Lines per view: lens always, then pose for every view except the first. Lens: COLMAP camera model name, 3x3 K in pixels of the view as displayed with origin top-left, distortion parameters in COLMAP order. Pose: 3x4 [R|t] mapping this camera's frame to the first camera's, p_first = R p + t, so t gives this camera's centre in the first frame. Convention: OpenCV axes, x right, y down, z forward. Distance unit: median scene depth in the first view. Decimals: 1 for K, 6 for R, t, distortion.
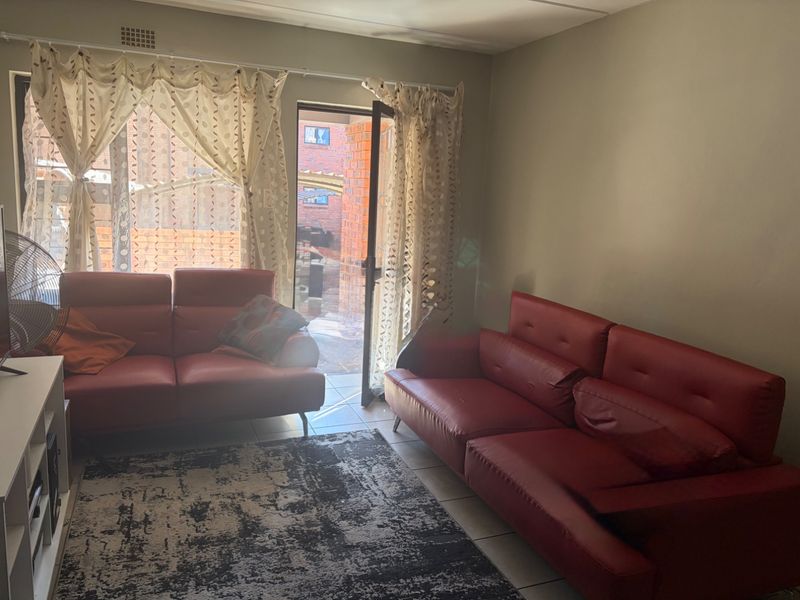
lens RADIAL K [[602.7, 0, 401.6], [0, 602.7, 298.2], [0, 0, 1]] dist [0.050961, -0.017618]
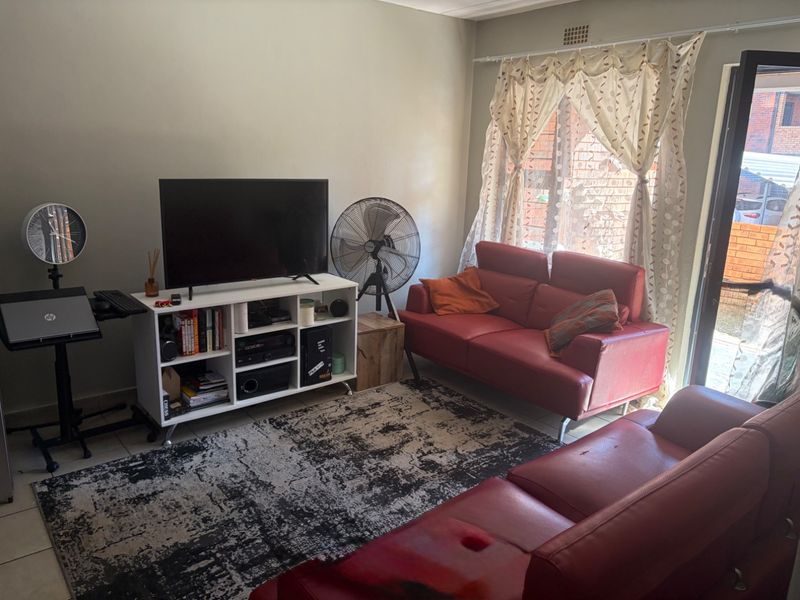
lens RADIAL K [[602.7, 0, 402.8], [0, 602.7, 296.6], [0, 0, 1]] dist [0.050961, -0.017618]
pose [[0.296041, 0.187550, -0.936581, 0.764813], [-0.195554, 0.971665, 0.132764, -0.078940], [0.934943, 0.143848, 0.324329, 0.569648]]
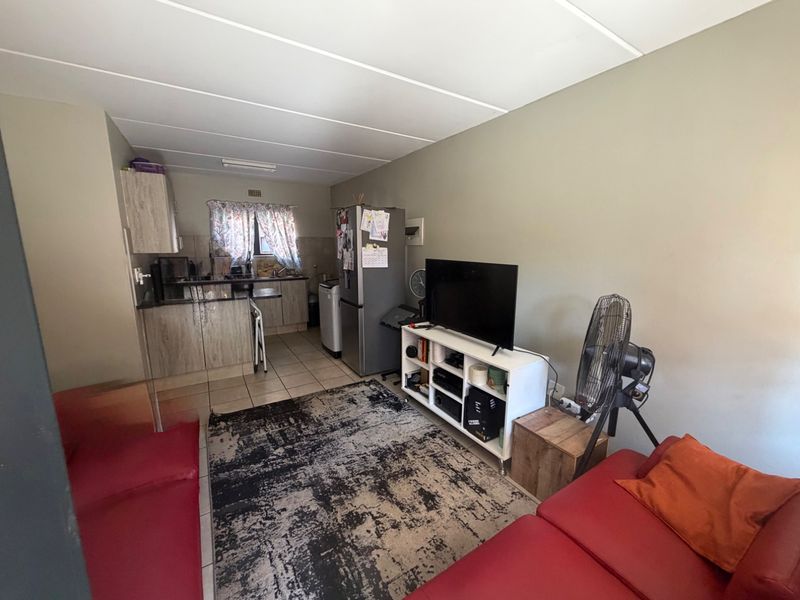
lens RADIAL K [[319.5, 0, 402.3], [0, 319.5, 300.1], [0, 0, 1]] dist [0.001041, 0.000306]
pose [[-0.983538, -0.019534, -0.179641, -0.144094], [-0.080987, 0.936354, 0.341587, -0.271842], [0.161535, 0.350513, -0.922522, 1.444679]]
